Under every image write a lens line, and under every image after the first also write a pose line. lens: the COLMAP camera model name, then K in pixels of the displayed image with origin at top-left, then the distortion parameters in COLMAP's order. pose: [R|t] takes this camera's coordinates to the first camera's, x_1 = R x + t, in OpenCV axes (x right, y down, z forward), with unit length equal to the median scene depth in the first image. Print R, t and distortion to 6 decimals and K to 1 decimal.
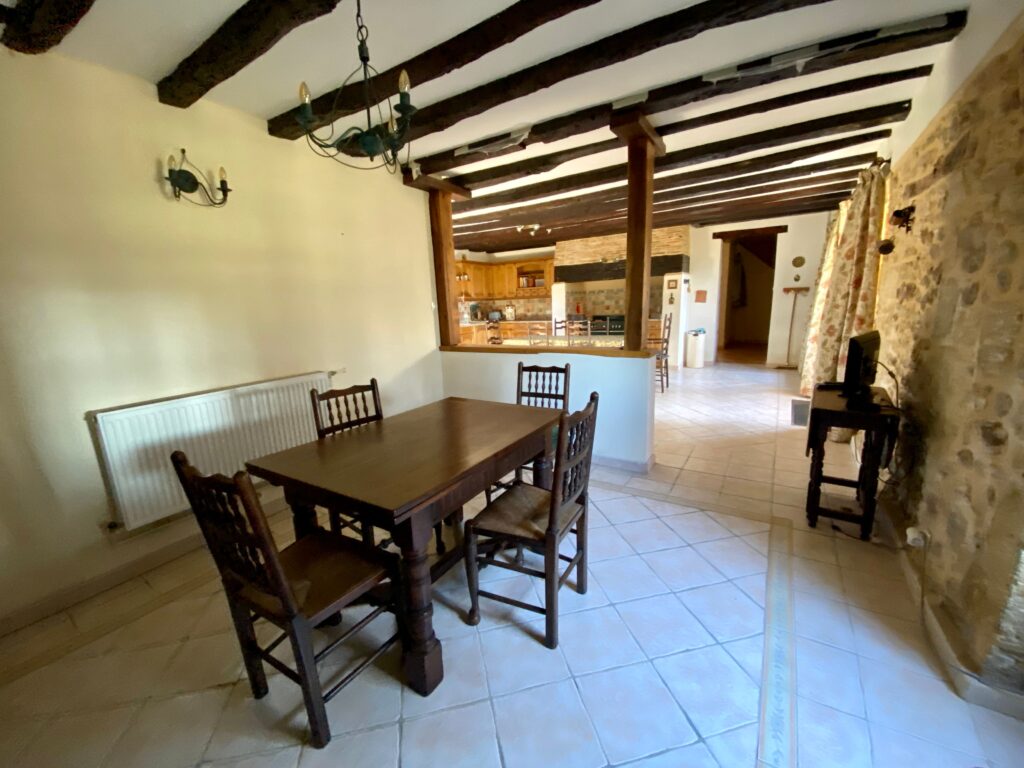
lens RADIAL K [[420.5, 0, 512.2], [0, 420.5, 391.3], [0, 0, 1]] dist [-0.022363, -0.001431]
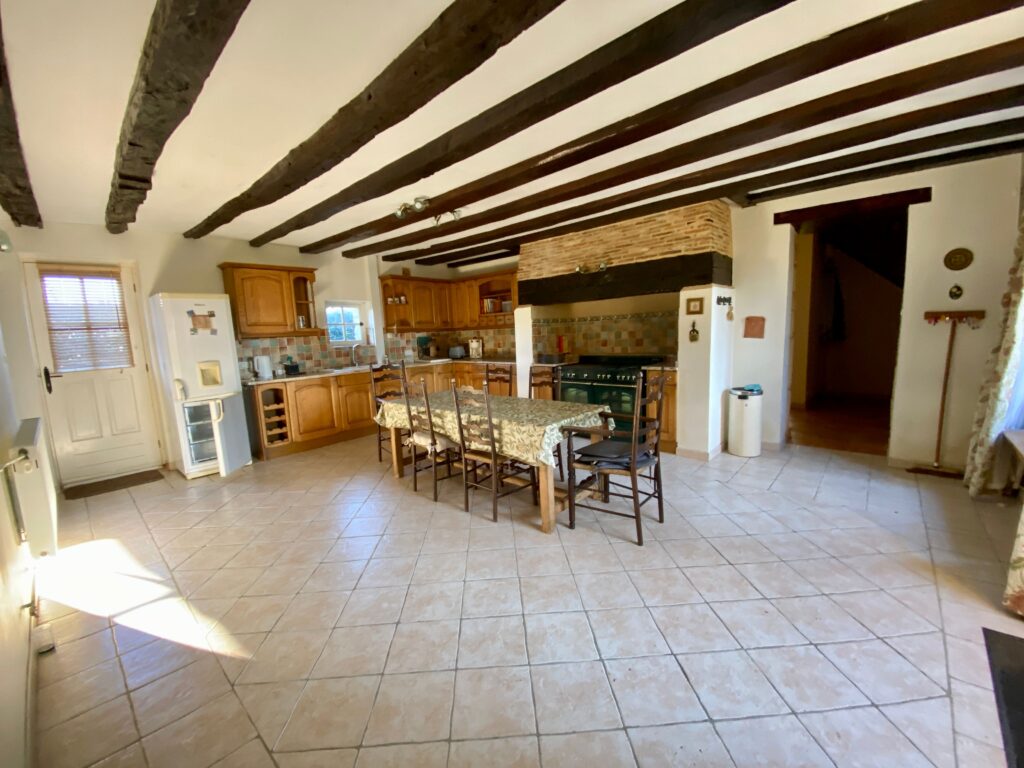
lens RADIAL K [[420.5, 0, 510.8], [0, 420.5, 382.0], [0, 0, 1]] dist [-0.022363, -0.001431]
pose [[0.985535, 0.022418, -0.167980, 0.204666], [-0.035392, 0.996582, -0.074643, -0.091247], [0.165733, 0.079509, 0.982960, 0.365050]]
